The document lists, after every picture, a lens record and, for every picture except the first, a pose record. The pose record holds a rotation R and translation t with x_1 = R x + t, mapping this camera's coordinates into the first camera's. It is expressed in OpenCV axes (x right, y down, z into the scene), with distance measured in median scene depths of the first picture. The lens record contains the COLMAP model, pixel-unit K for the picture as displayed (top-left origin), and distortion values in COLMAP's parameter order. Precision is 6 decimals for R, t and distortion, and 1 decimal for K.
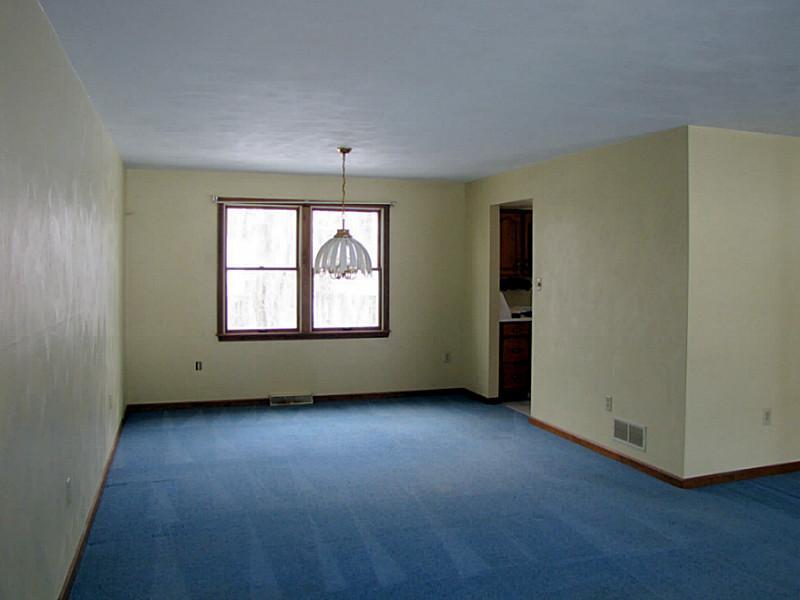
lens RADIAL K [[674.5, 0, 400.6], [0, 674.5, 277.2], [0, 0, 1]] dist [-0.190416, 0.175131]
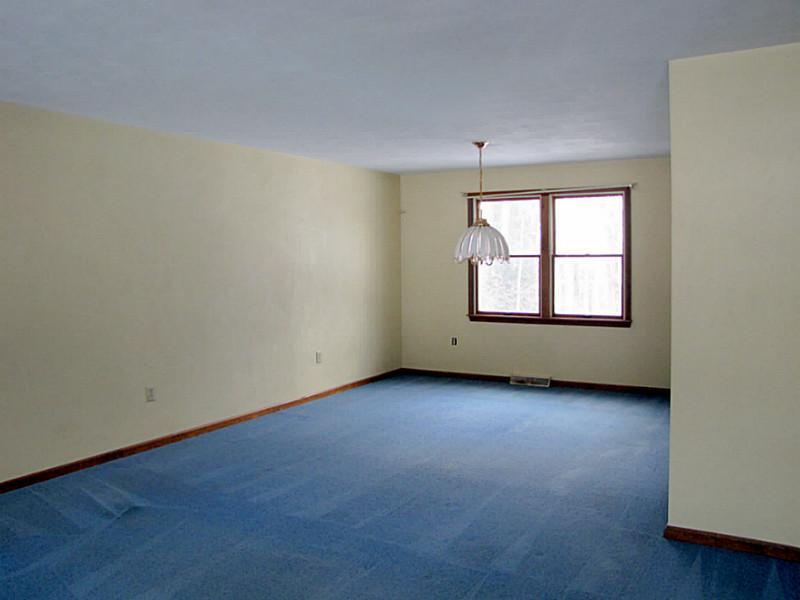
lens RADIAL K [[674.5, 0, 400.6], [0, 674.5, 277.2], [0, 0, 1]] dist [-0.190416, 0.175131]
pose [[0.648643, 0.012377, -0.760992, 0.498193], [0.001832, 0.999839, 0.017823, 0.001593], [0.761091, -0.012955, 0.648516, 0.164371]]
